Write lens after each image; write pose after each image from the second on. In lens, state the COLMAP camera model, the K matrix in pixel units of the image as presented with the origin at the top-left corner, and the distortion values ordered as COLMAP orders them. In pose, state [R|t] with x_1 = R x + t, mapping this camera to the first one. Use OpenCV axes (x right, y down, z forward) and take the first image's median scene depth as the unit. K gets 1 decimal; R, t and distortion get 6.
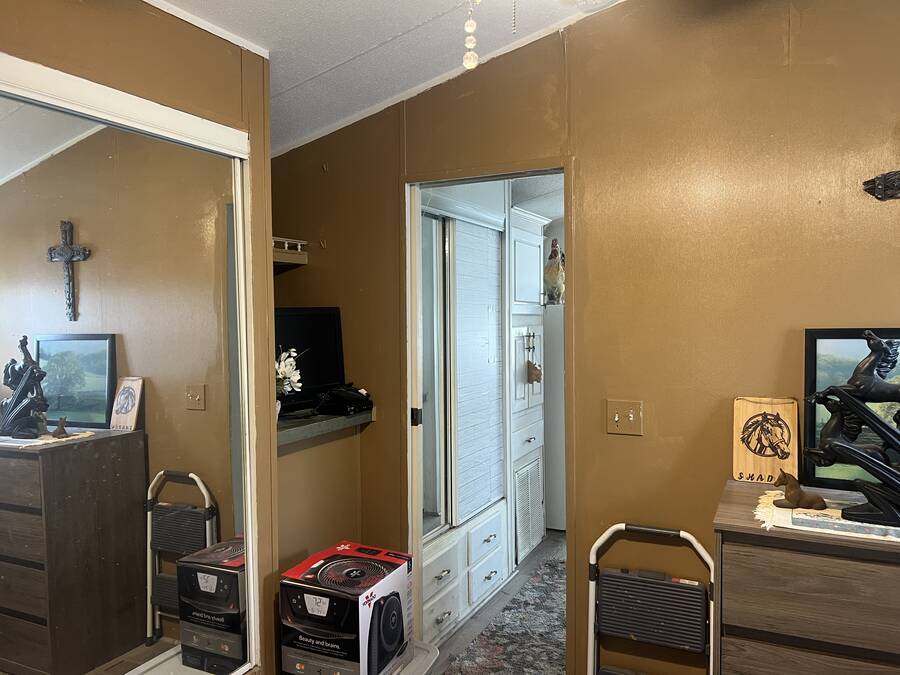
lens RADIAL K [[675.5, 0, 449.3], [0, 675.5, 341.5], [0, 0, 1]] dist [0.050884, -0.056757]
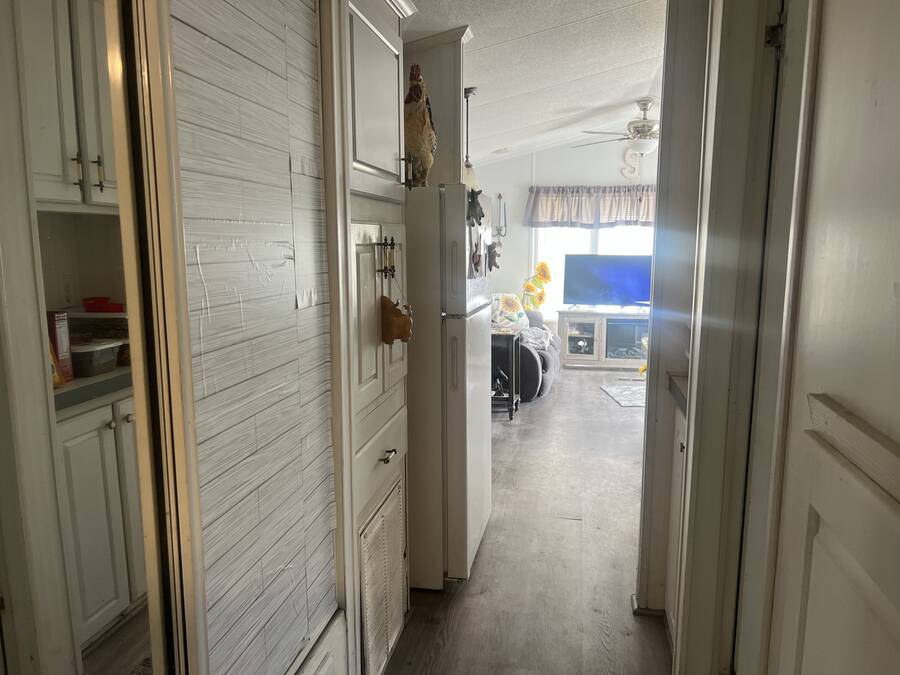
lens RADIAL K [[675.5, 0, 449.3], [0, 675.5, 341.5], [0, 0, 1]] dist [0.050884, -0.056757]
pose [[0.962269, -0.033330, 0.270050, 0.032818], [0.000180, 0.992547, 0.121859, 0.001709], [-0.272099, -0.117212, 0.955104, 0.531727]]
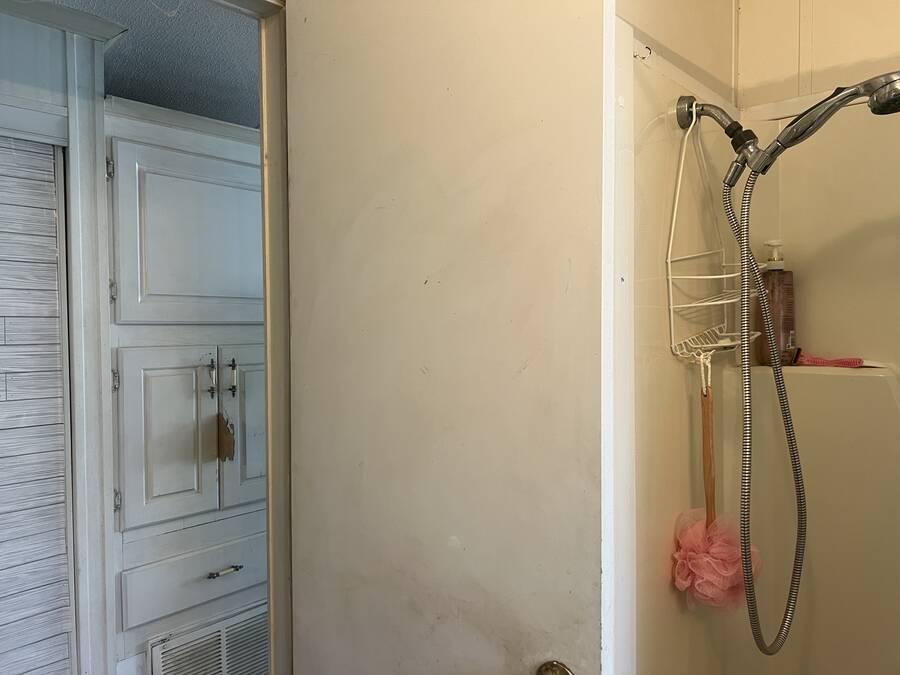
lens RADIAL K [[675.5, 0, 449.3], [0, 675.5, 341.5], [0, 0, 1]] dist [0.050884, -0.056757]
pose [[0.969824, 0.012423, -0.243491, 0.406427], [-0.012702, 0.999919, 0.000427, -0.028211], [0.243477, 0.002679, 0.969903, 0.556652]]
